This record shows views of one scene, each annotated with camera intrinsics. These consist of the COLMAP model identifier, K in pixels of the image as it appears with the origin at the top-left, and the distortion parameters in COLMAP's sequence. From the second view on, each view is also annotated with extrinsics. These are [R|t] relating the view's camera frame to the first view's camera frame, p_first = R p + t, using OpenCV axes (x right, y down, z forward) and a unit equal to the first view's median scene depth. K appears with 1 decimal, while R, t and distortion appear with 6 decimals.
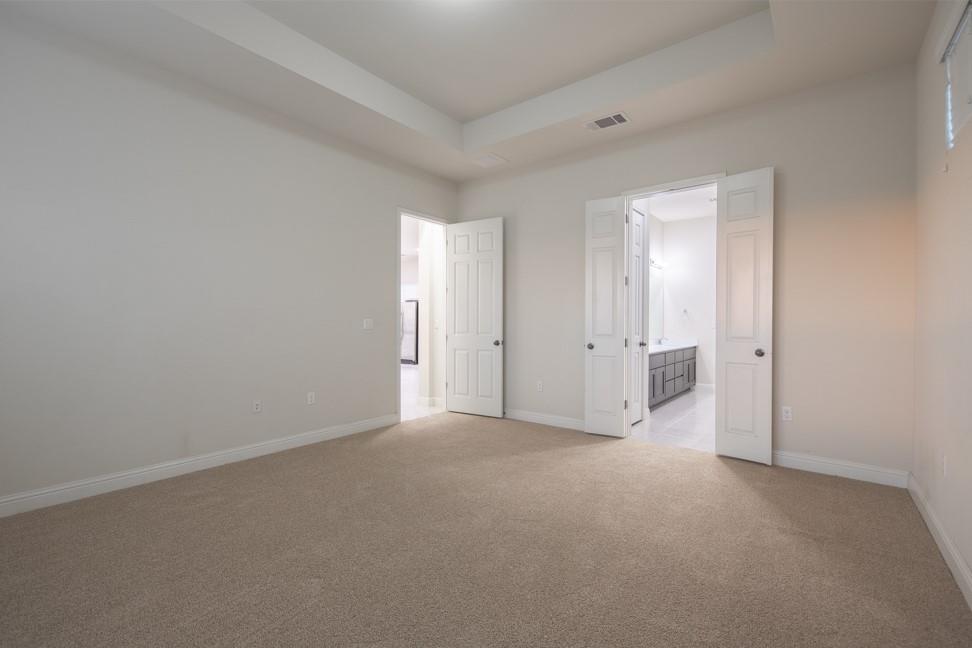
lens RADIAL K [[425.3, 0, 486.0], [0, 425.3, 324.0], [0, 0, 1]] dist [0.003623, 0.000563]
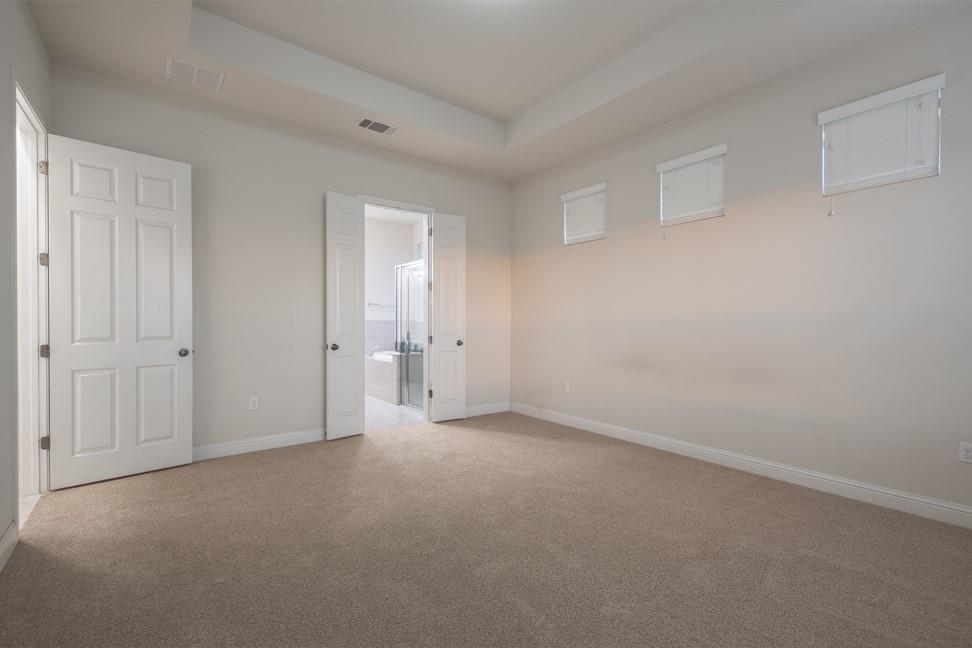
lens RADIAL K [[425.3, 0, 486.0], [0, 425.3, 324.0], [0, 0, 1]] dist [0.003623, 0.000563]
pose [[0.249589, -0.007332, 0.968324, -0.580410], [0.002702, 0.999973, 0.006875, -0.004018], [-0.968348, 0.000900, 0.249602, 0.437103]]
